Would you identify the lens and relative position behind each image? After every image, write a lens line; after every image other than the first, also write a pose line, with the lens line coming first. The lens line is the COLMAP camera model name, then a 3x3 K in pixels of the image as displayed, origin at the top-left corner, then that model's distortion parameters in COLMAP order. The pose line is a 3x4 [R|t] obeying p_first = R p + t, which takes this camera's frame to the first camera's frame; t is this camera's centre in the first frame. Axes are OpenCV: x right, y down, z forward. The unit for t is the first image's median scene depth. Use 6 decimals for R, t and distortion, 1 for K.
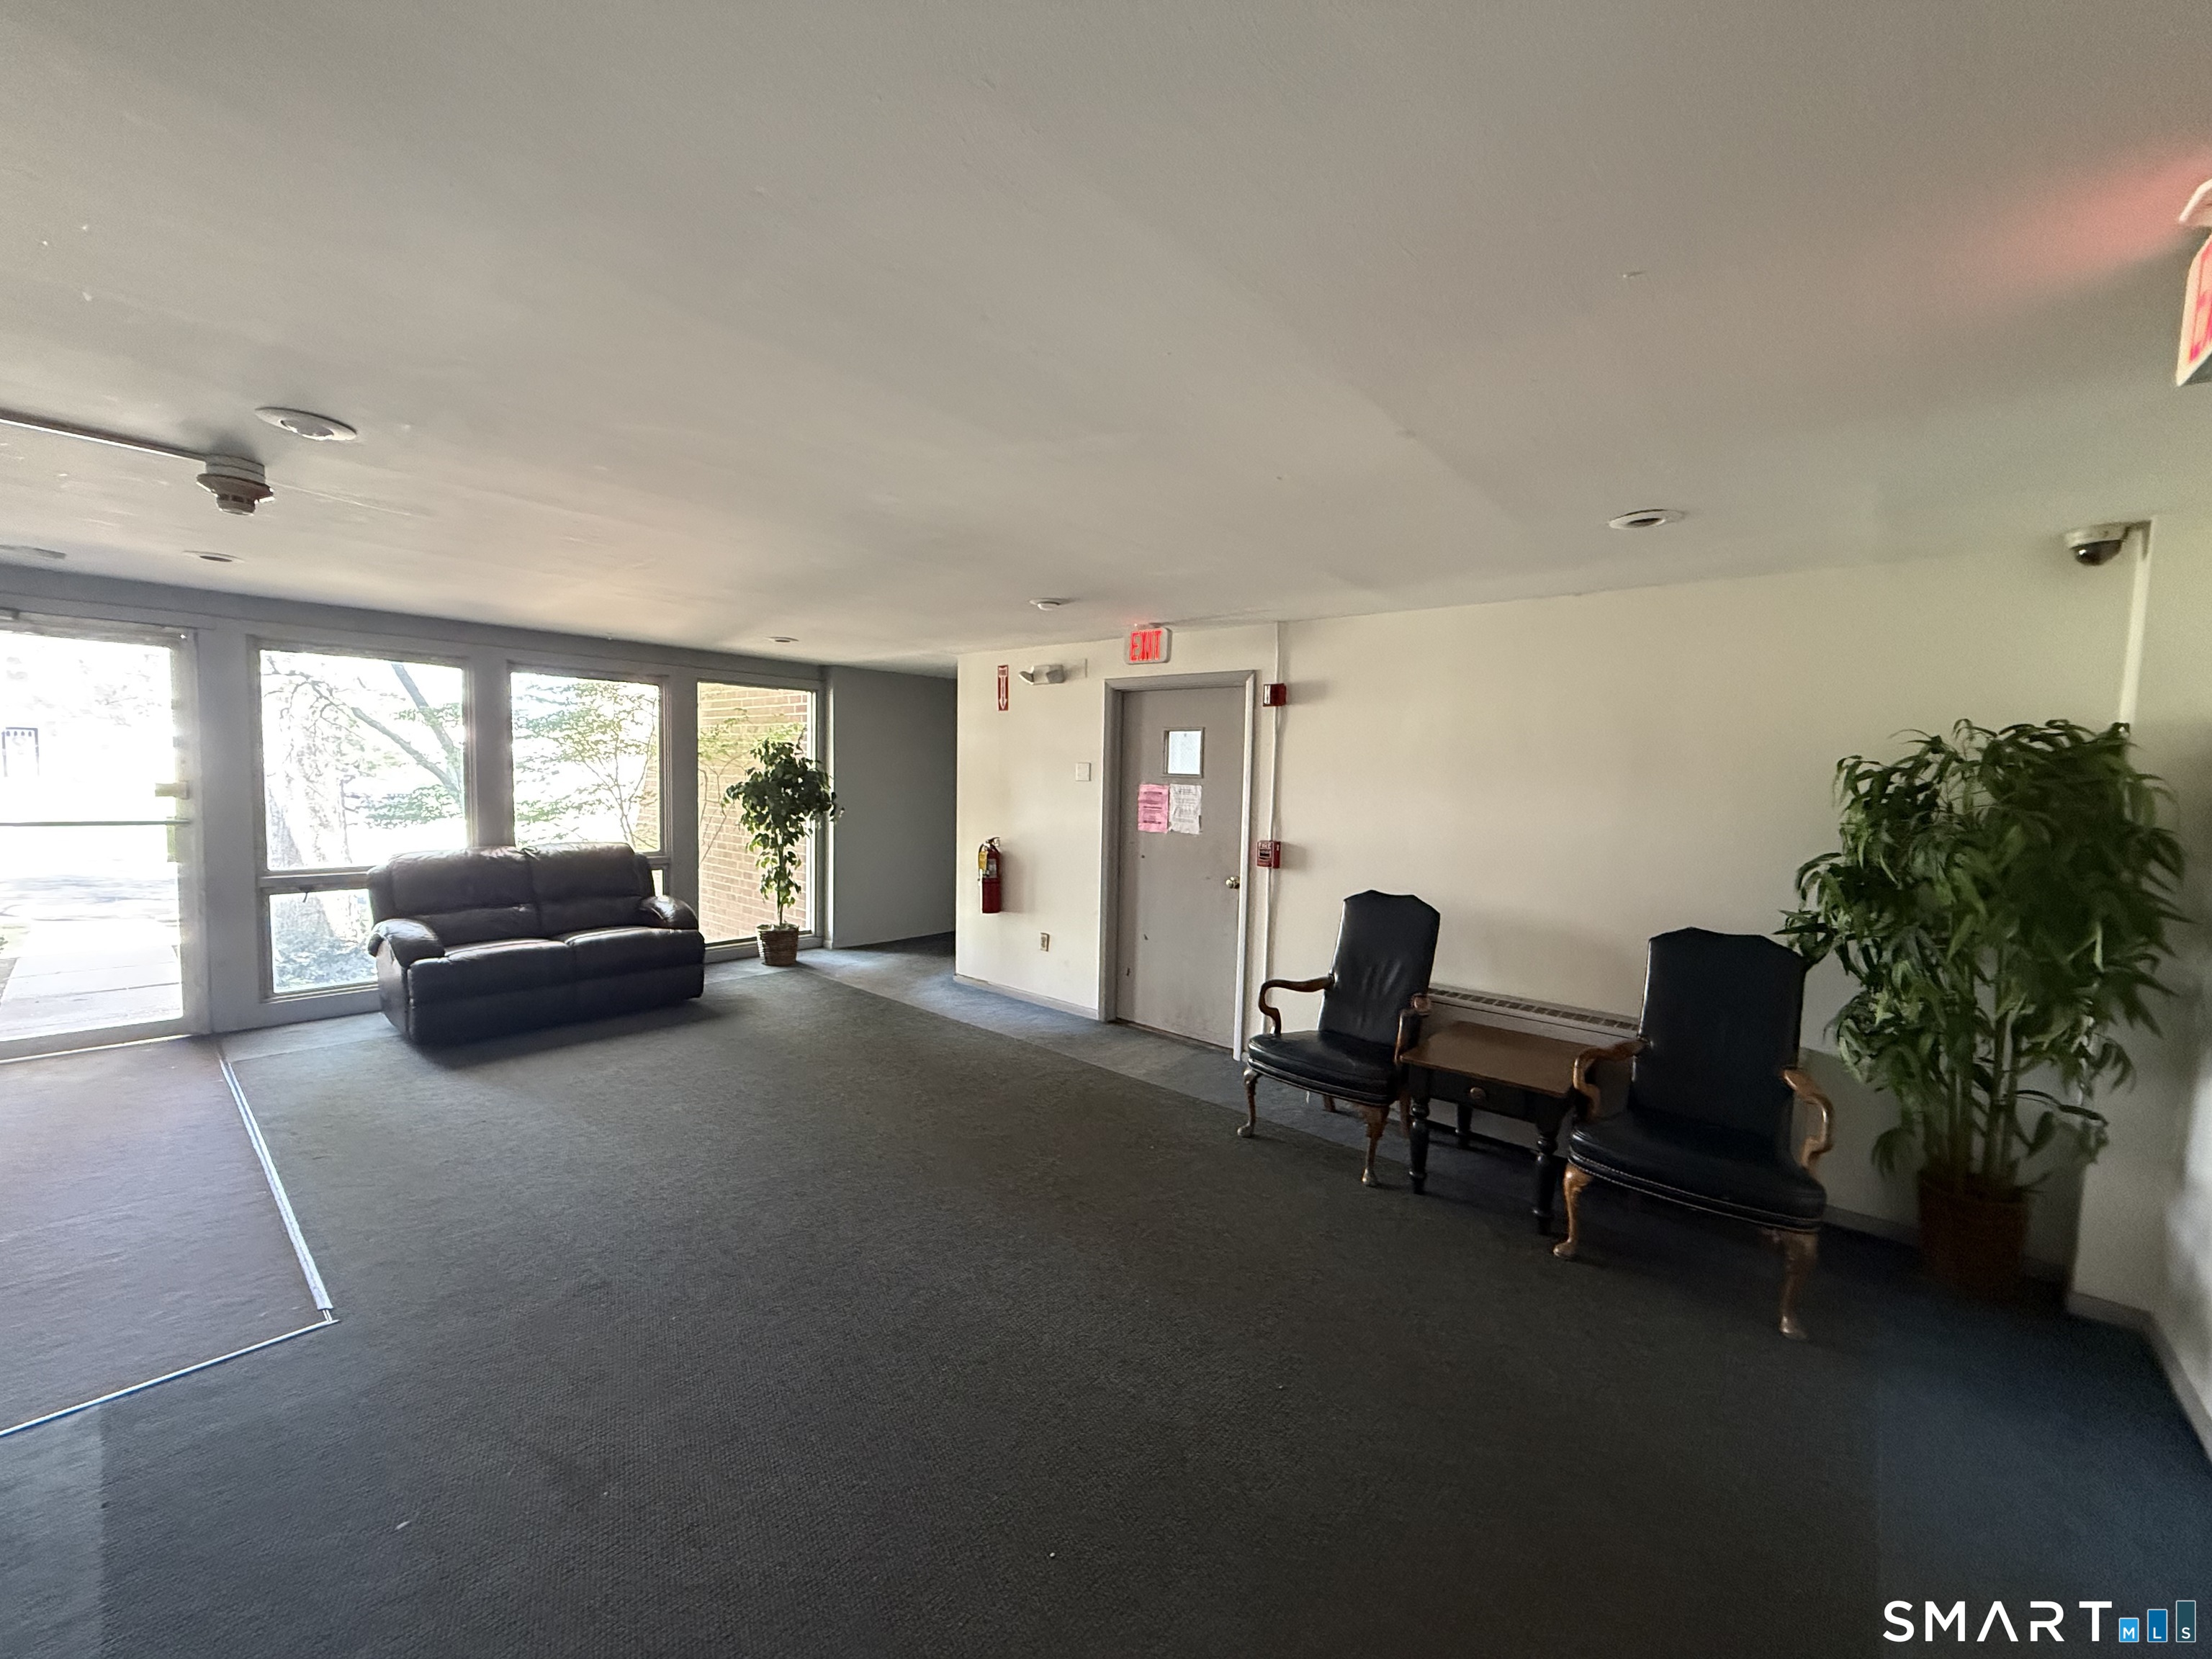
lens RADIAL K [[875.6, 0, 1103.6], [0, 875.6, 830.2], [0, 0, 1]] dist [-0.000901, 0.000053]
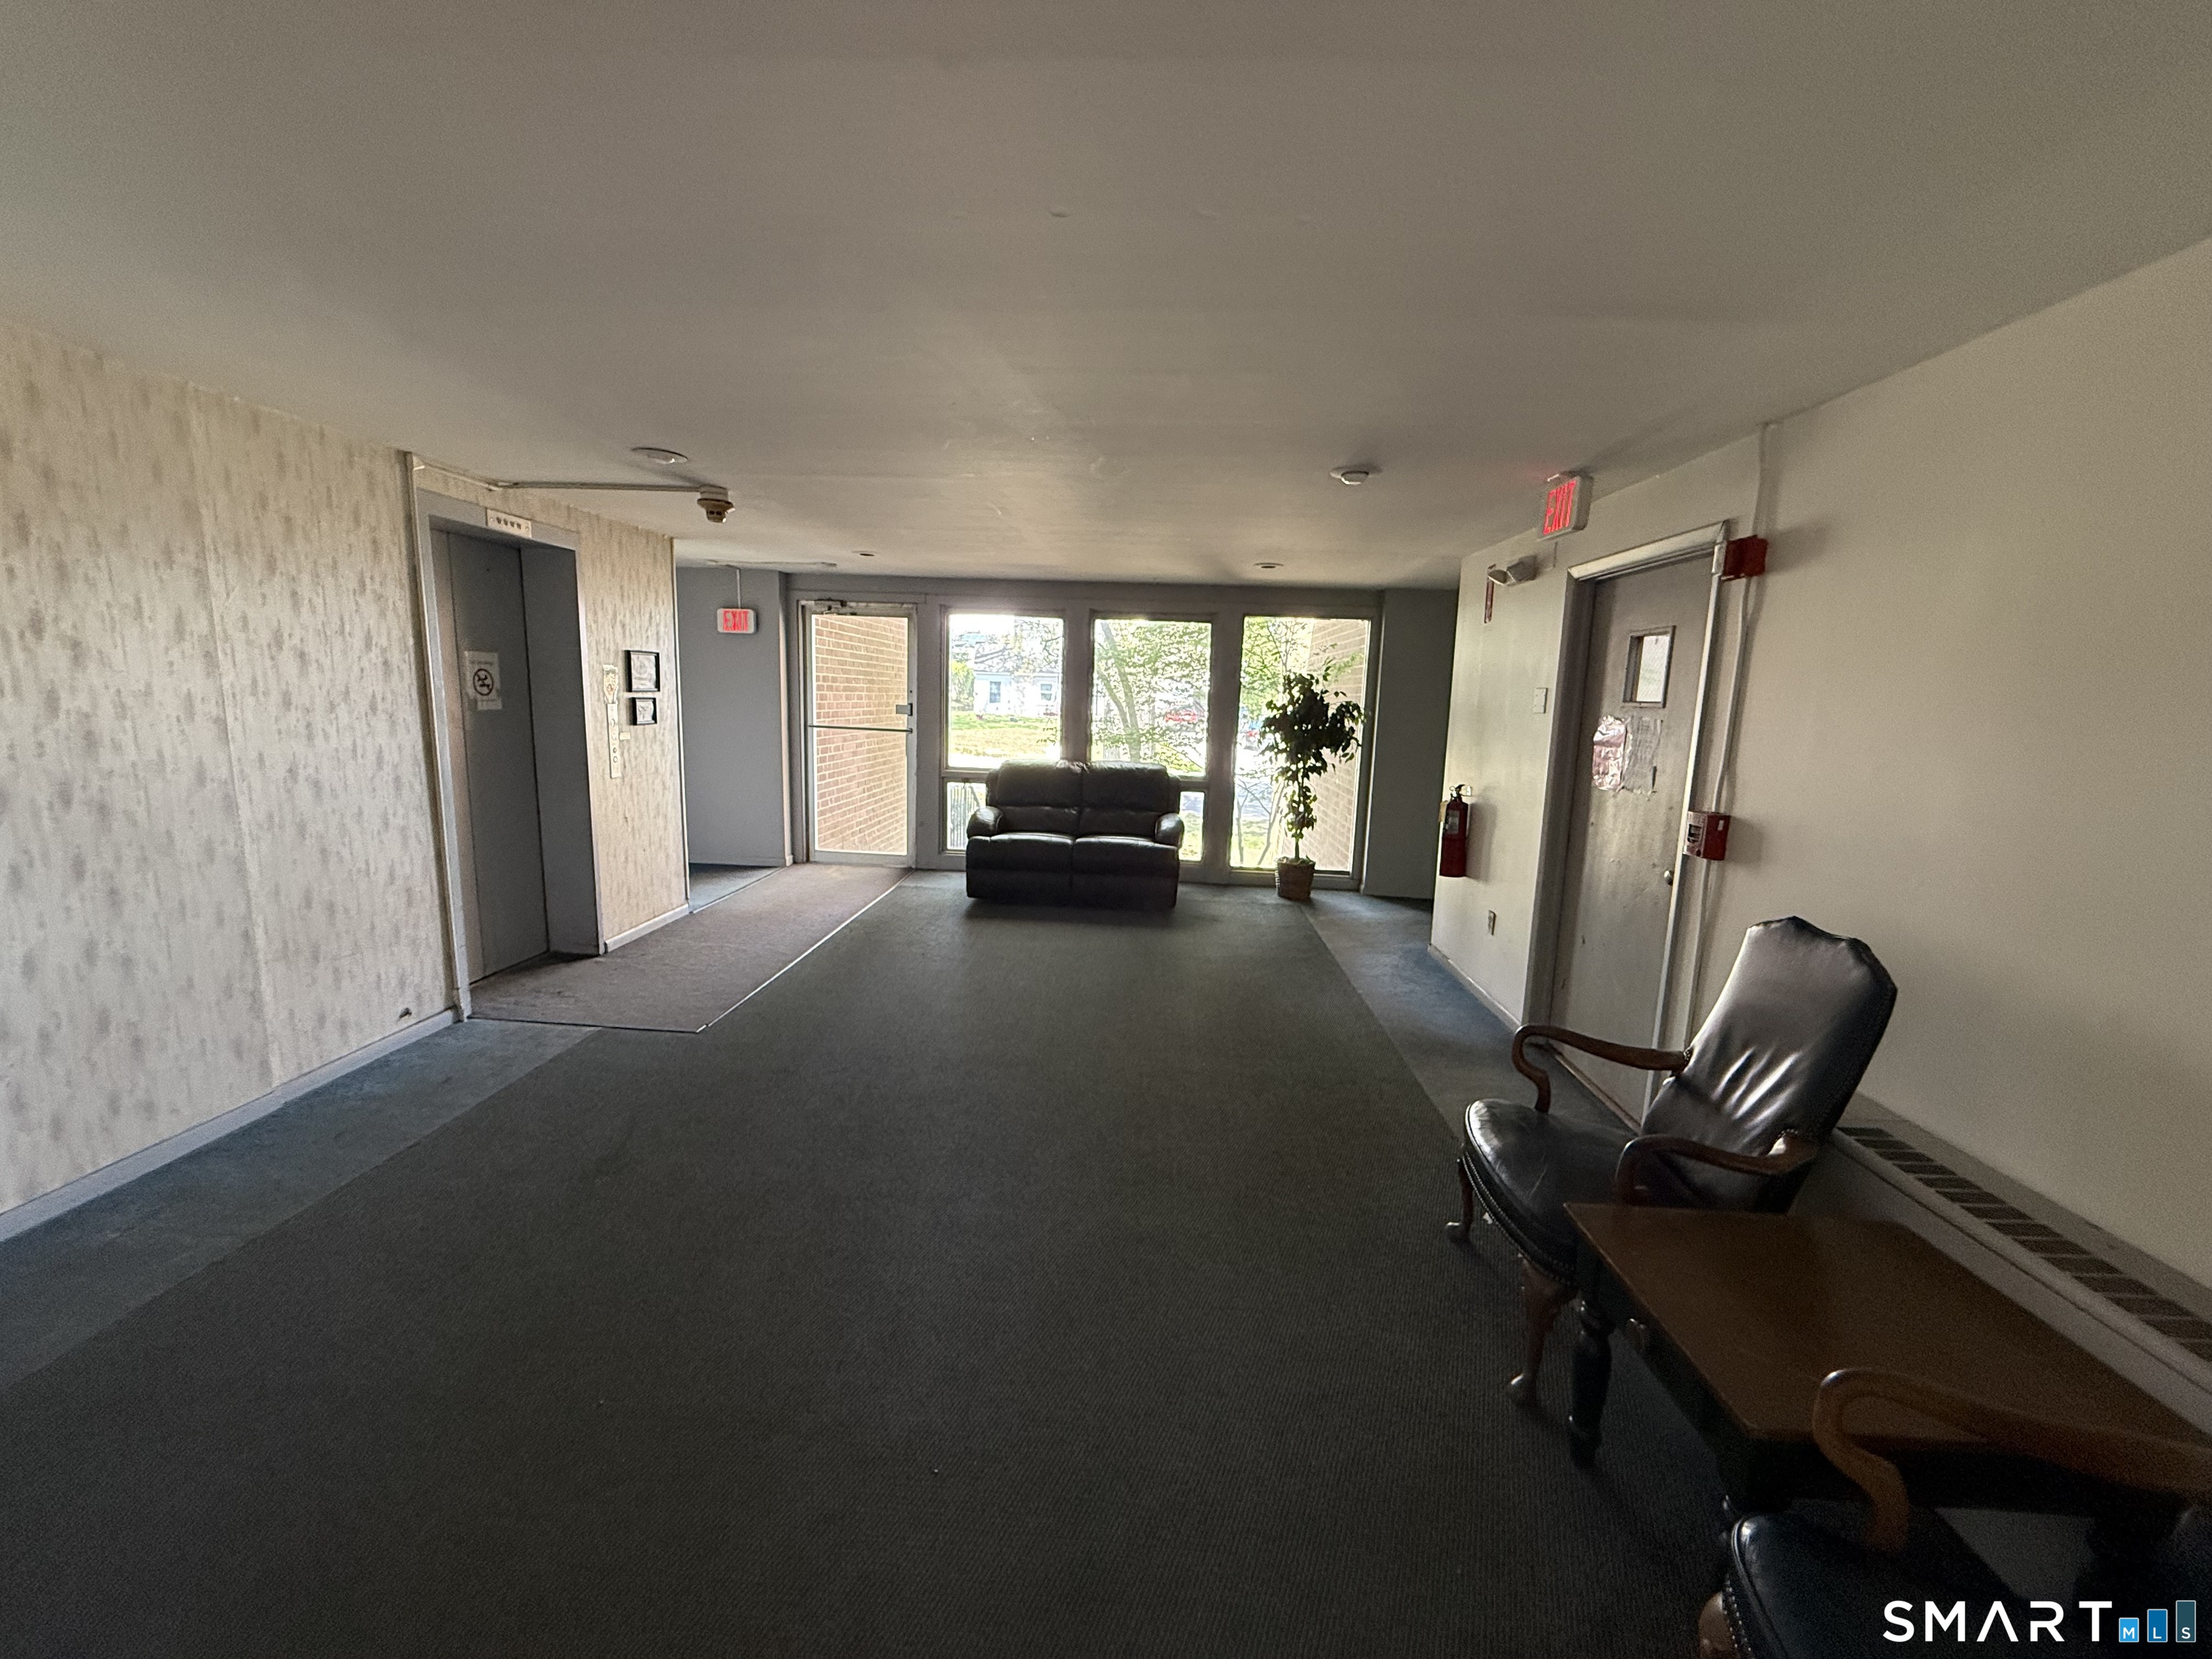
lens RADIAL K [[875.6, 0, 1103.6], [0, 875.6, 830.2], [0, 0, 1]] dist [-0.000901, 0.000053]
pose [[0.607054, 0.116605, -0.786059, 0.340812], [-0.070563, 0.993178, 0.092835, -0.001859], [0.791521, -0.000890, 0.611141, 0.266867]]
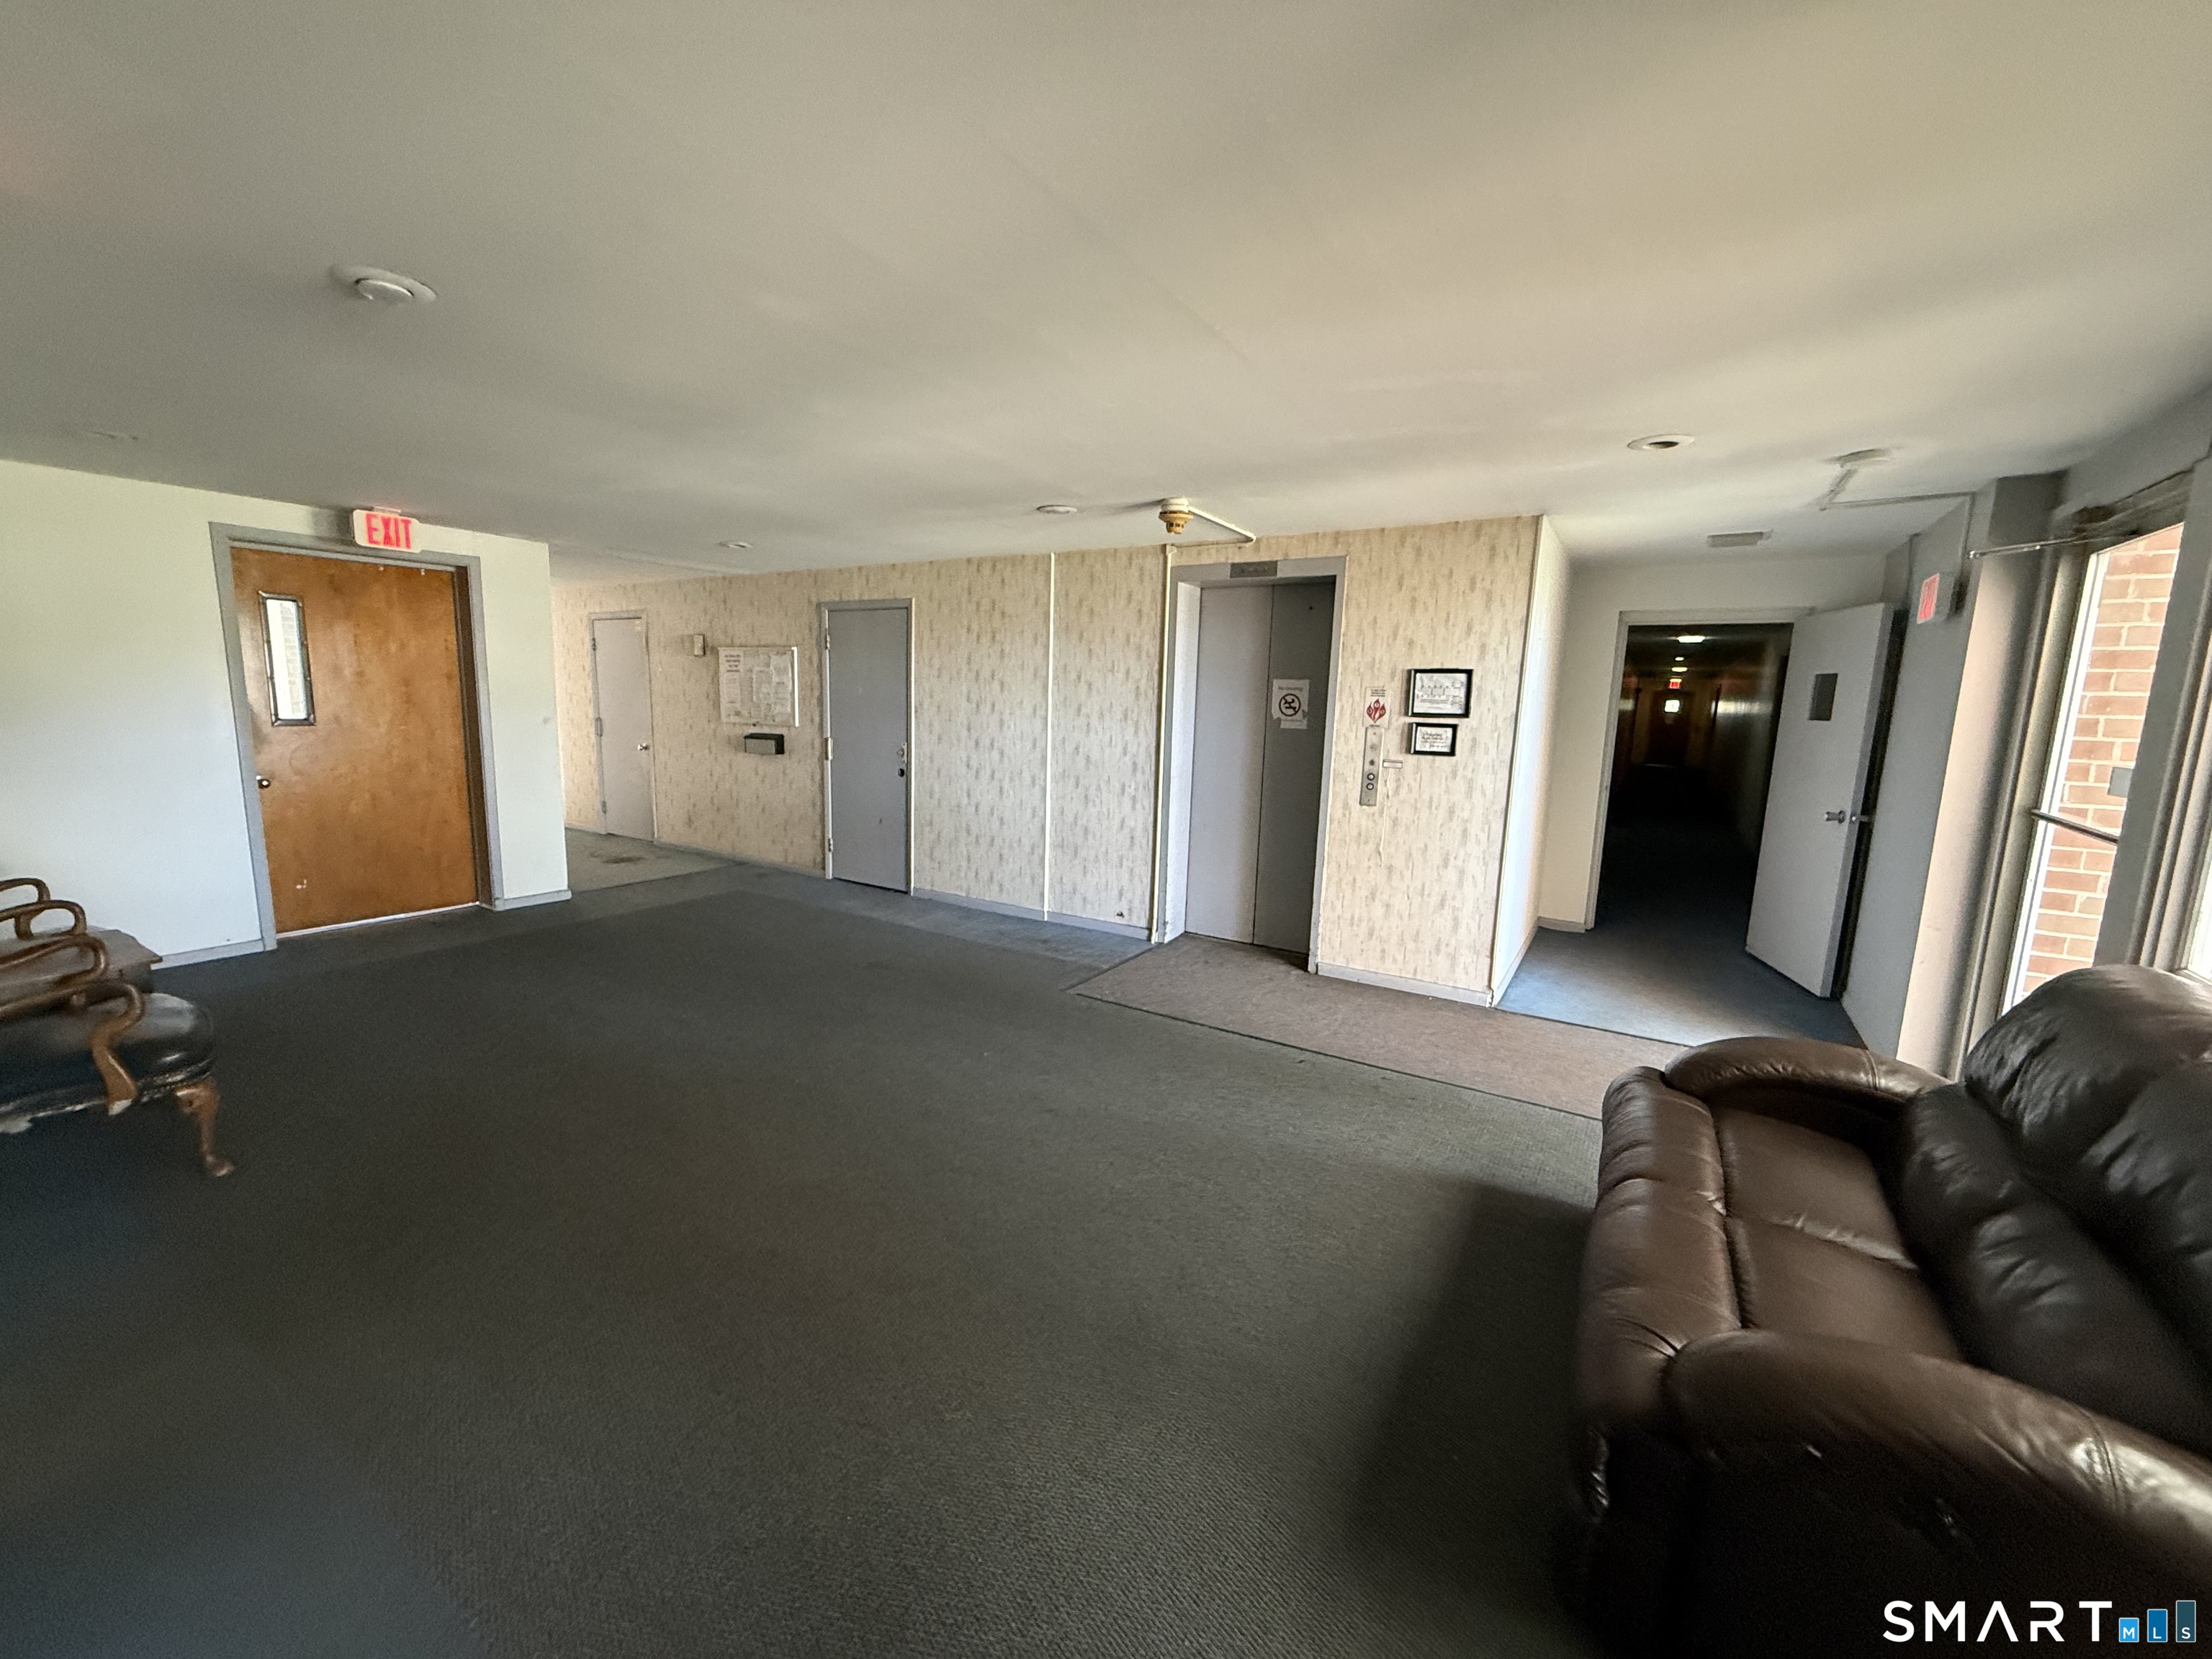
lens RADIAL K [[875.6, 0, 1103.6], [0, 875.6, 830.2], [0, 0, 1]] dist [-0.000901, 0.000053]
pose [[-0.986993, -0.032068, -0.157533, -0.292300], [-0.065613, 0.974928, 0.212627, -0.076639], [0.146764, 0.220197, -0.964351, 1.202825]]
